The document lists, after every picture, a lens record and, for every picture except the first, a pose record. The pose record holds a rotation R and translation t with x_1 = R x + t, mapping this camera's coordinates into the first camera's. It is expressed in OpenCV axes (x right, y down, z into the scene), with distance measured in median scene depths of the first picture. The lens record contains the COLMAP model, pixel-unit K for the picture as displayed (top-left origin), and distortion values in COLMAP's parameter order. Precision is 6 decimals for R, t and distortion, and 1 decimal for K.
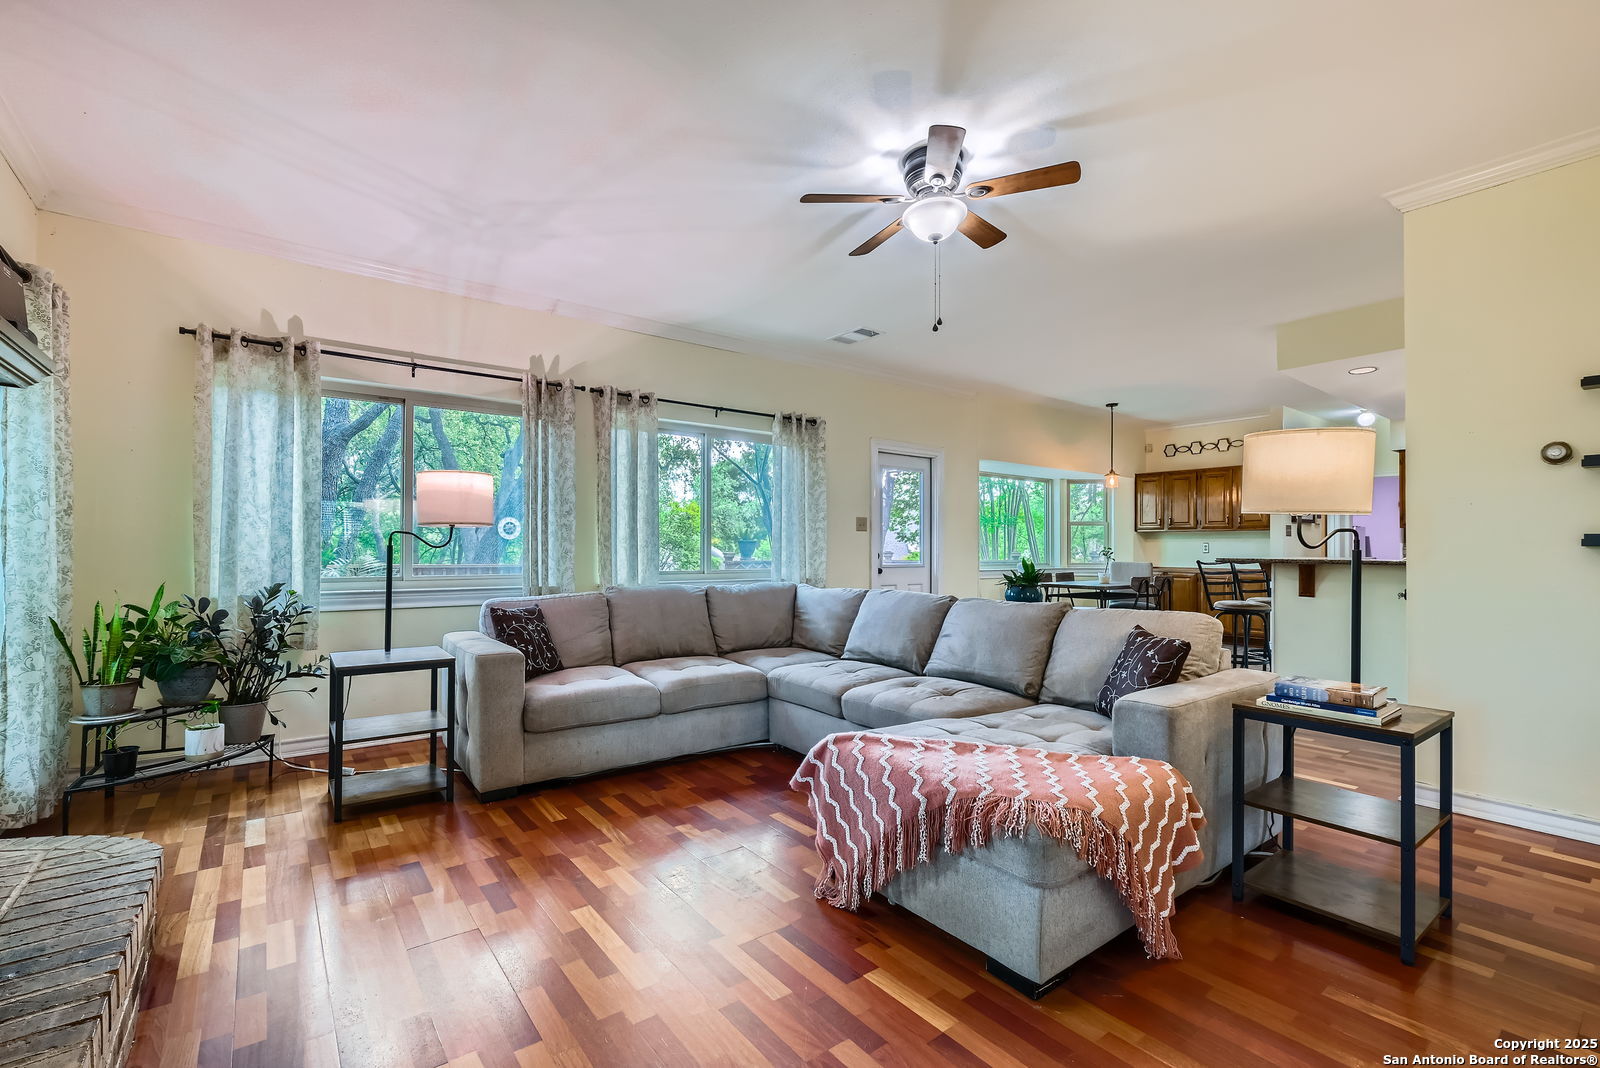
lens RADIAL K [[701.1, 0, 794.5], [0, 701.1, 536.8], [0, 0, 1]] dist [-0.000816, 0.000462]
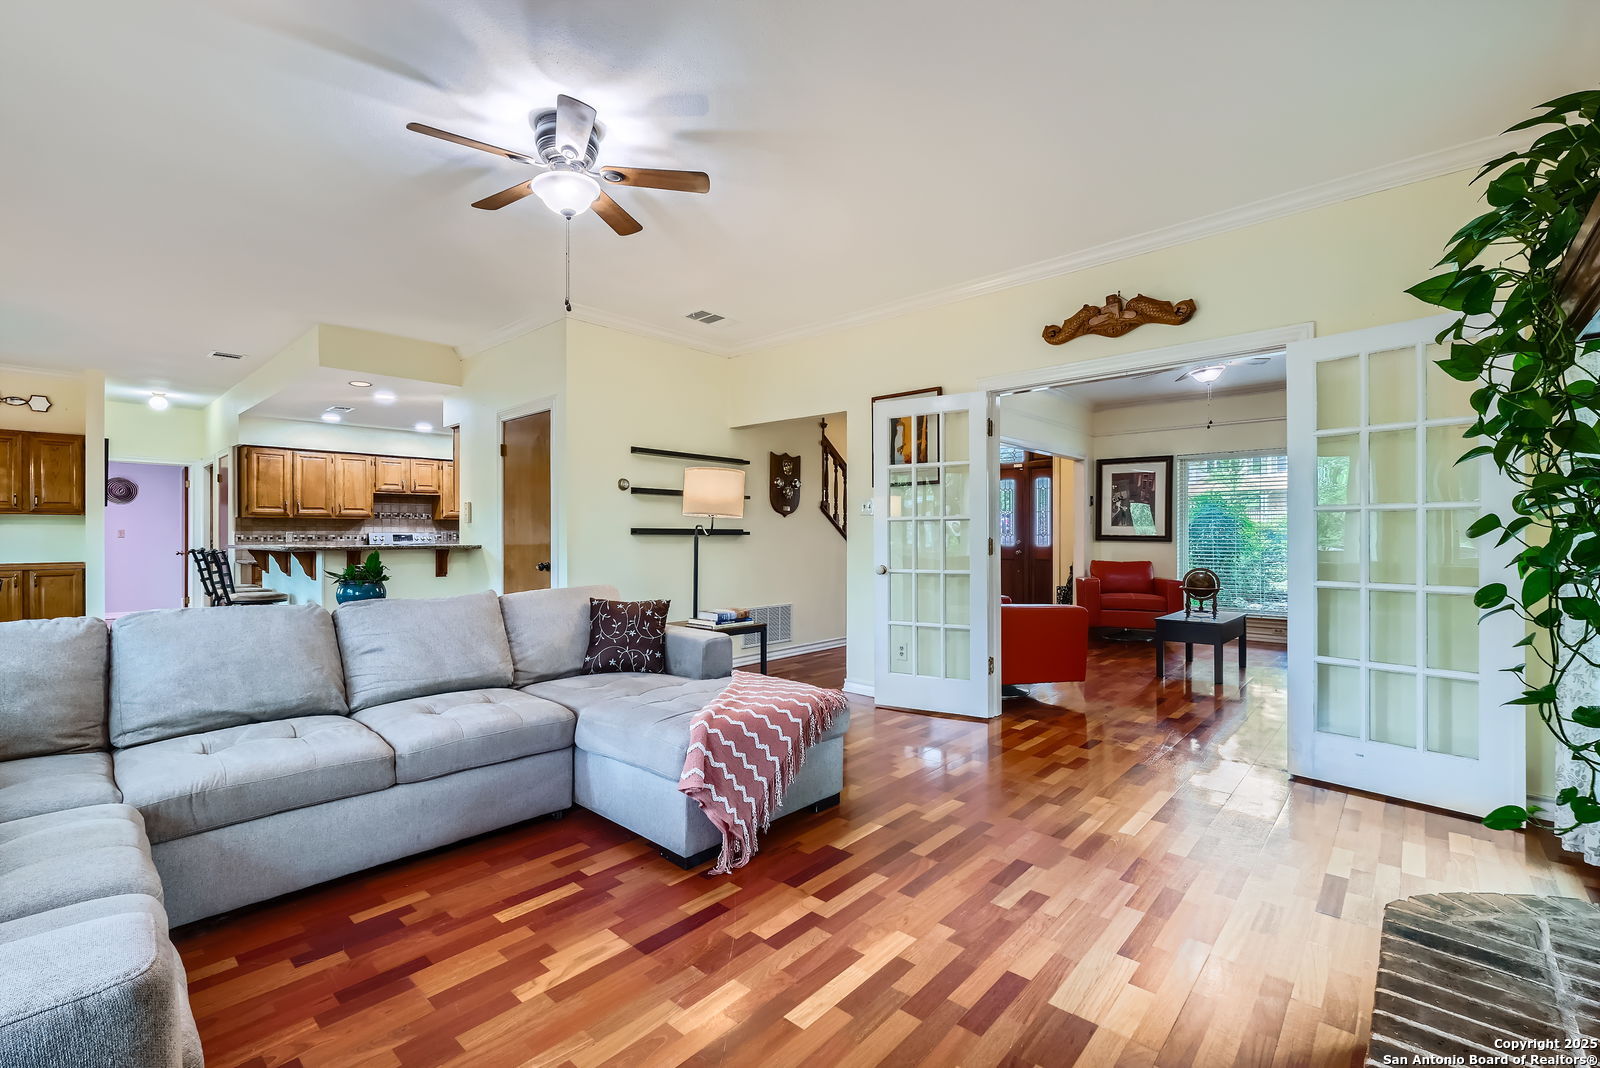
lens RADIAL K [[701.1, 0, 785.3], [0, 701.1, 537.5], [0, 0, 1]] dist [-0.000816, 0.000462]
pose [[-0.175913, -0.004022, 0.984397, -0.821646], [-0.012360, 0.999922, 0.001877, 0.013437], [-0.984328, -0.011837, -0.175949, 0.914420]]
